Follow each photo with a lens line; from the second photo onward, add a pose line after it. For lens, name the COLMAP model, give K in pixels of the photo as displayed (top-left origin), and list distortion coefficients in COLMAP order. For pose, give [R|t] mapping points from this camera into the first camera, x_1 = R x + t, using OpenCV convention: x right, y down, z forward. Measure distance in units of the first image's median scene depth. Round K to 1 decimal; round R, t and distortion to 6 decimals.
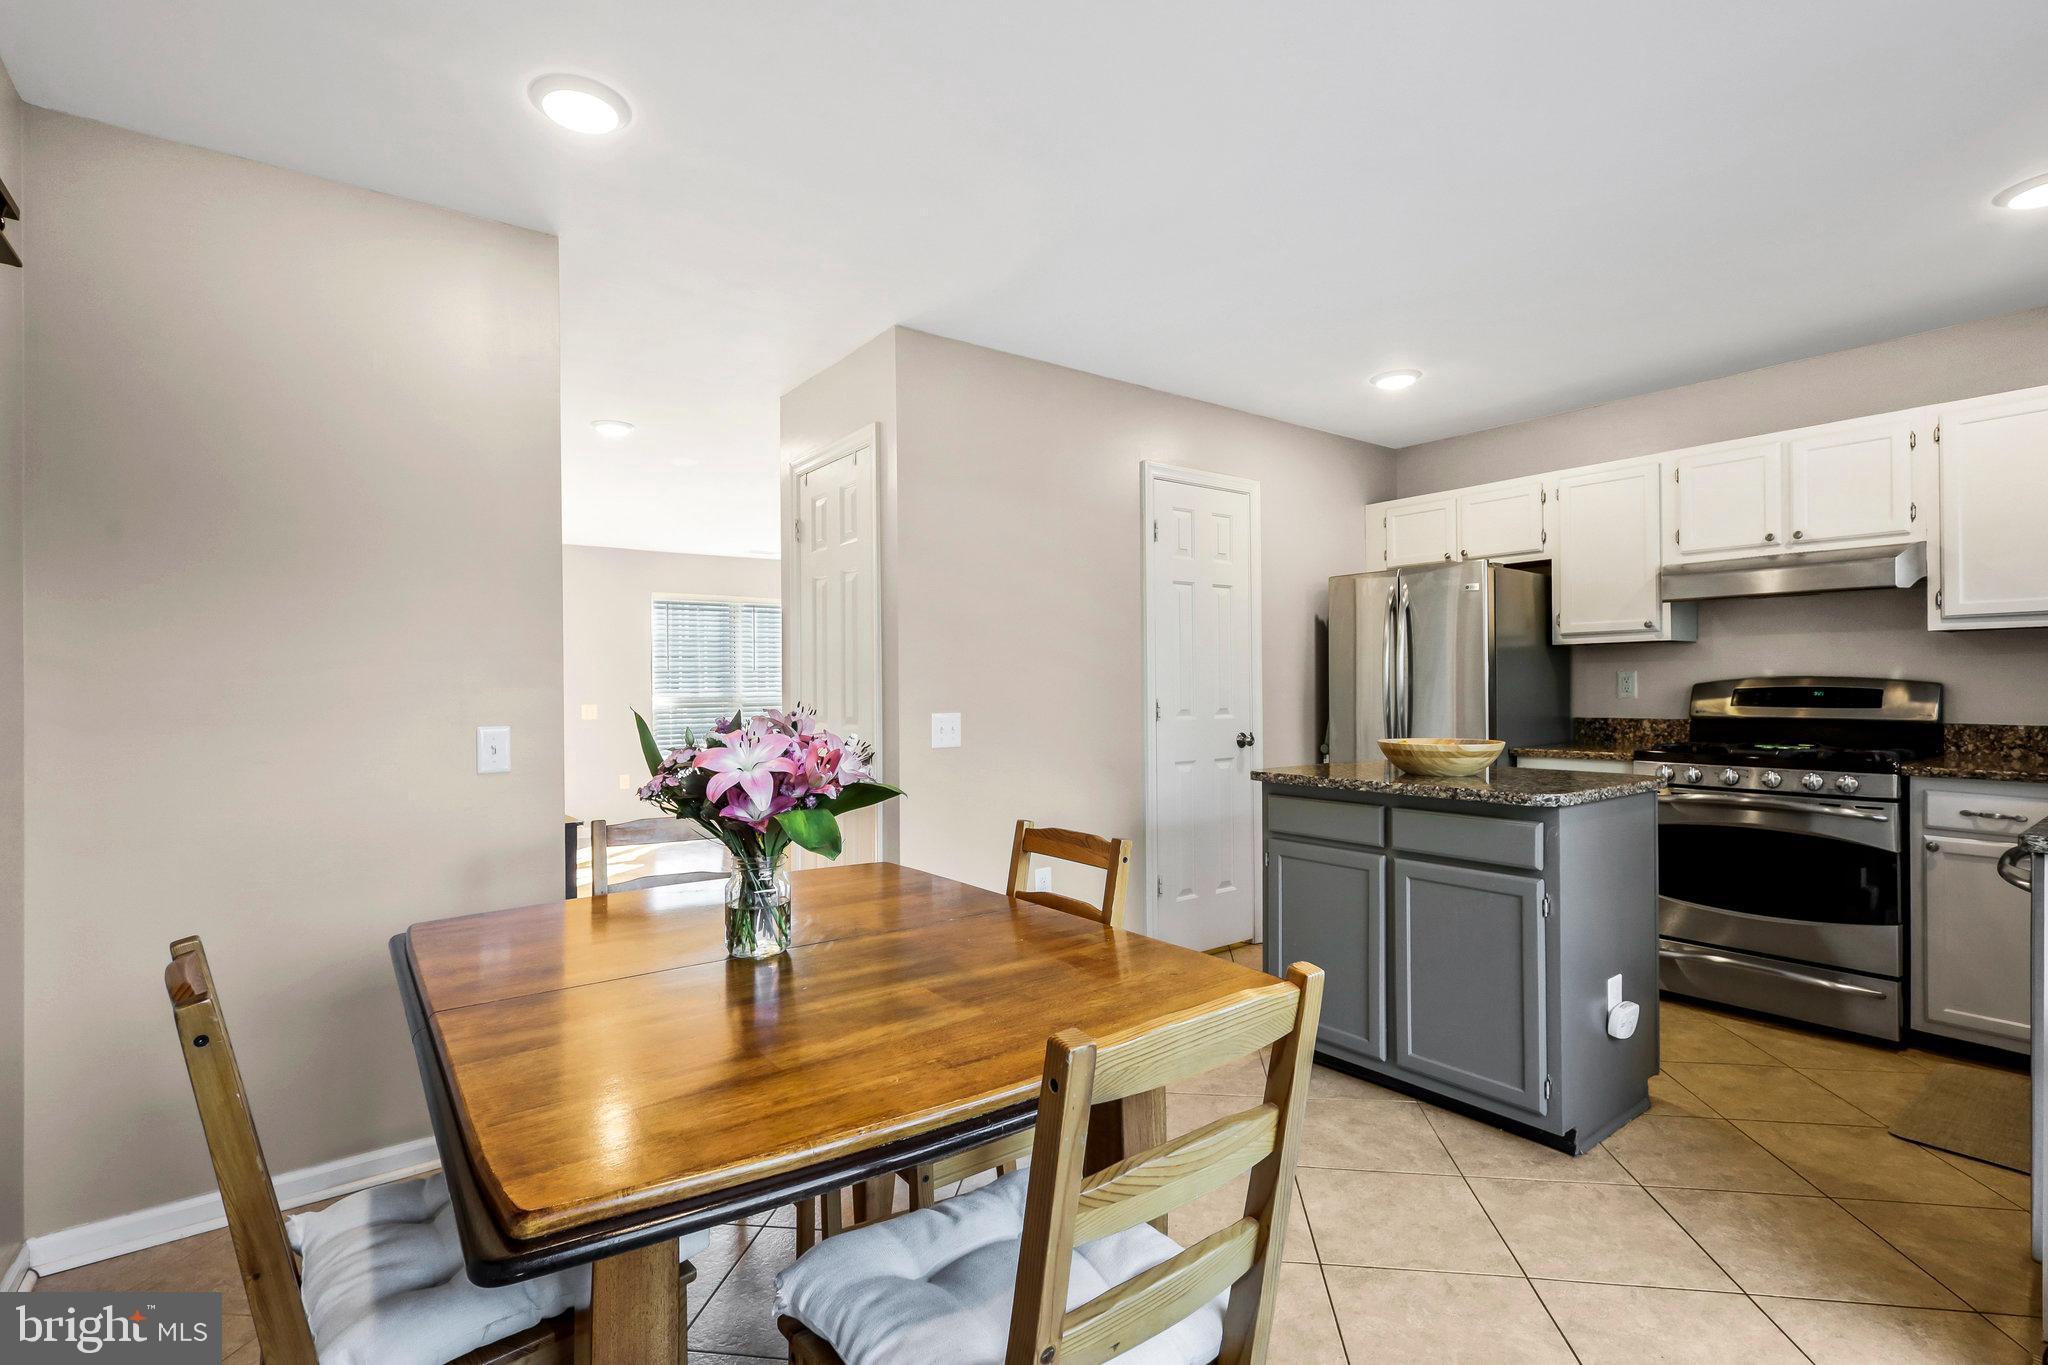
lens RADIAL K [[964.2, 0, 1028.4], [0, 964.2, 677.8], [0, 0, 1]] dist [0.012090, -0.000328]
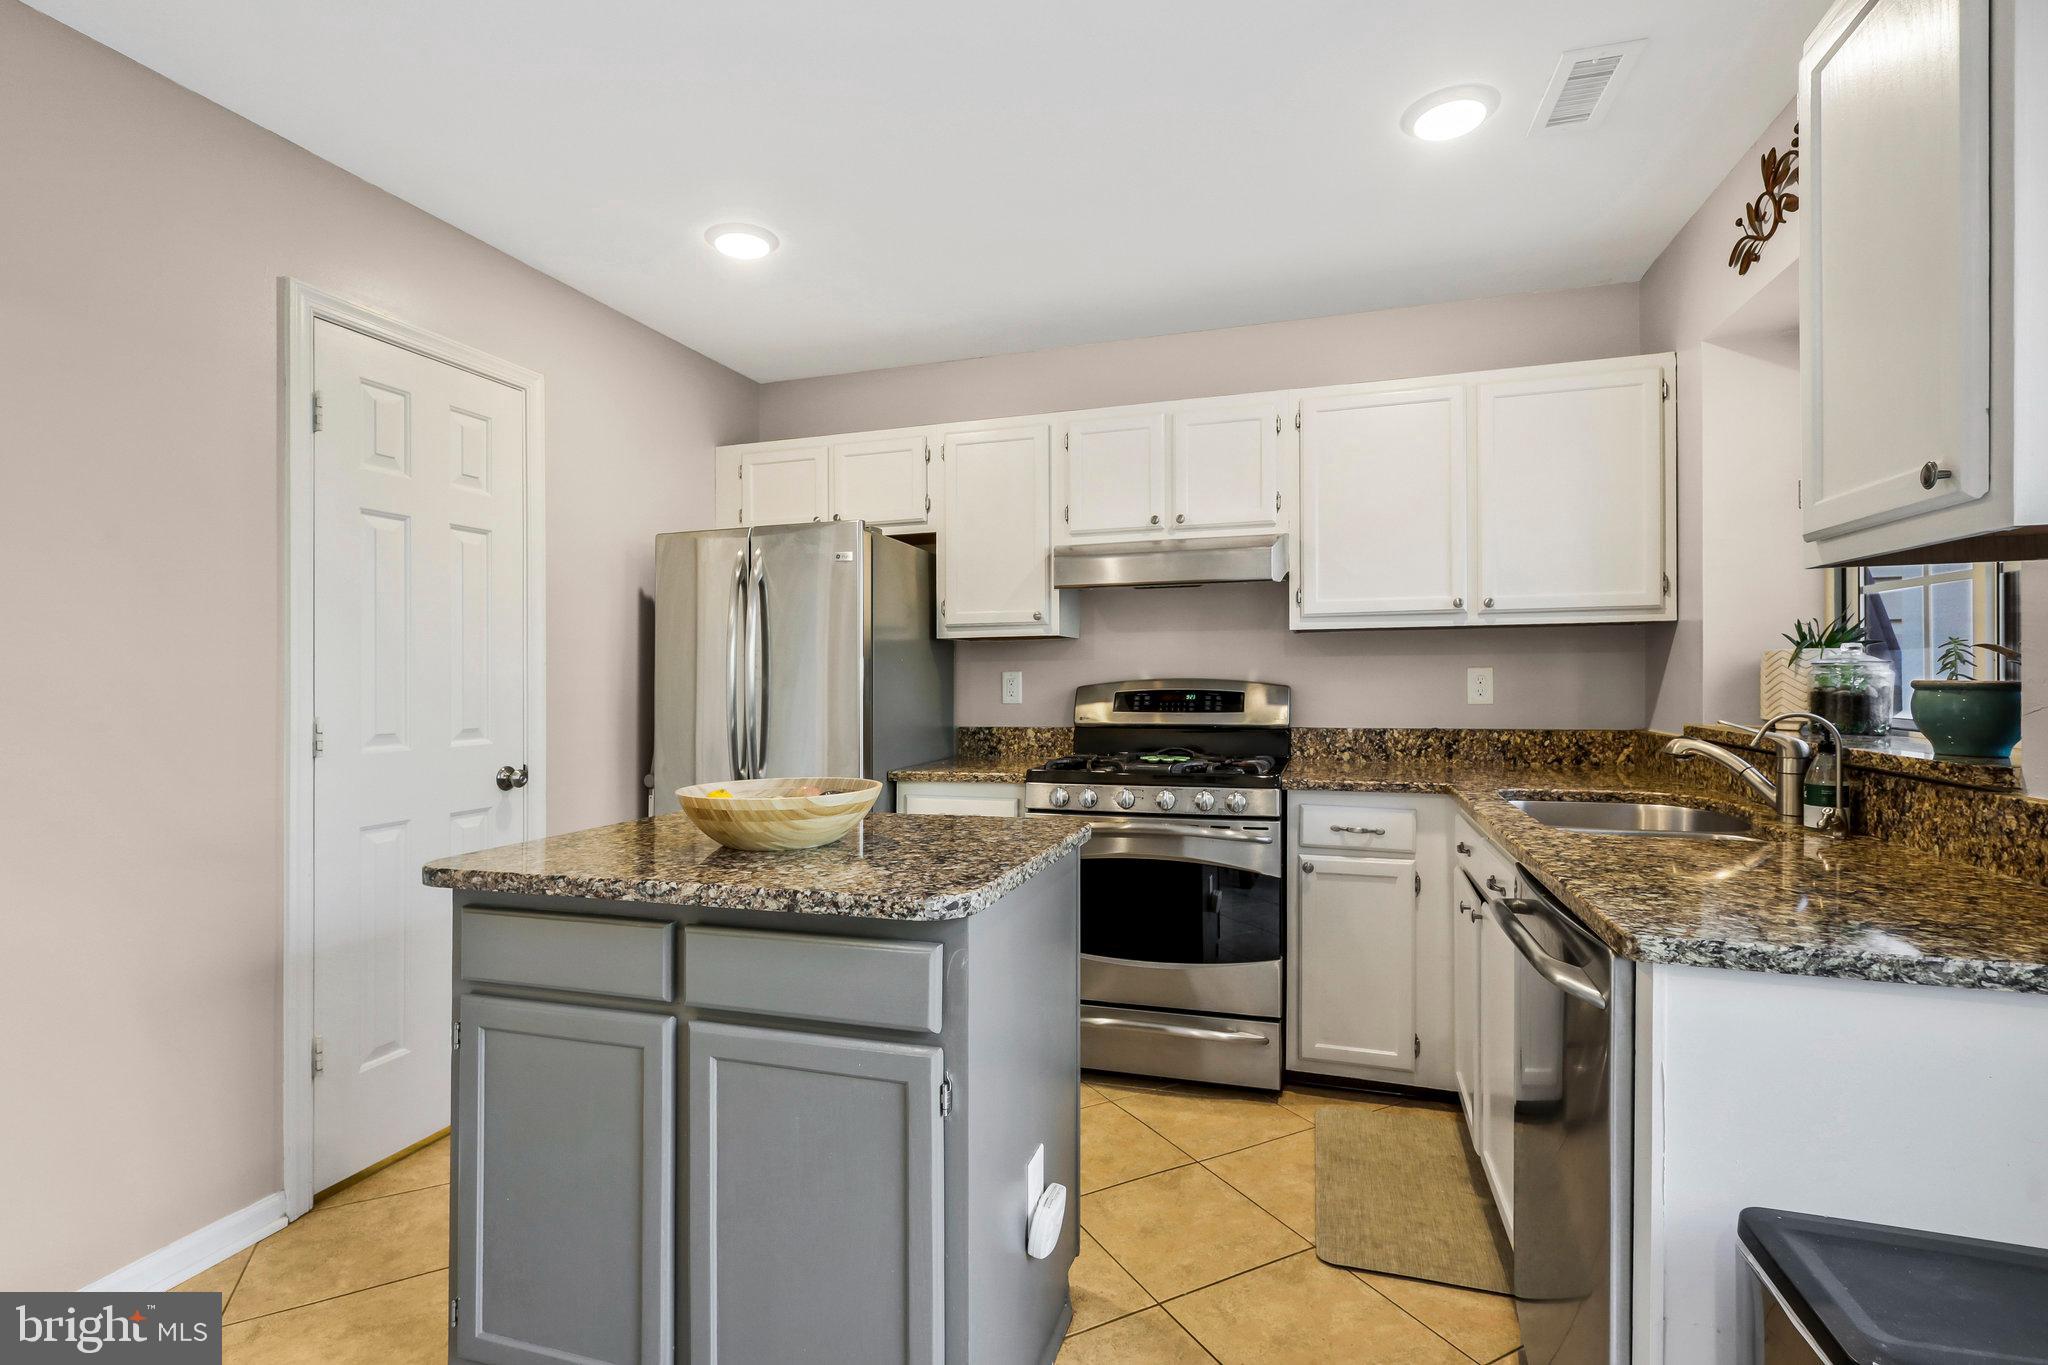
lens RADIAL K [[954.2, 0, 1012.9], [0, 954.2, 655.0], [0, 0, 1]] dist [-0.025832, -0.000127]
pose [[0.830834, 0.016081, 0.556287, 0.187713], [-0.001732, 0.999652, -0.026312, 0.000509], [-0.556517, 0.020897, 0.830573, 0.375759]]
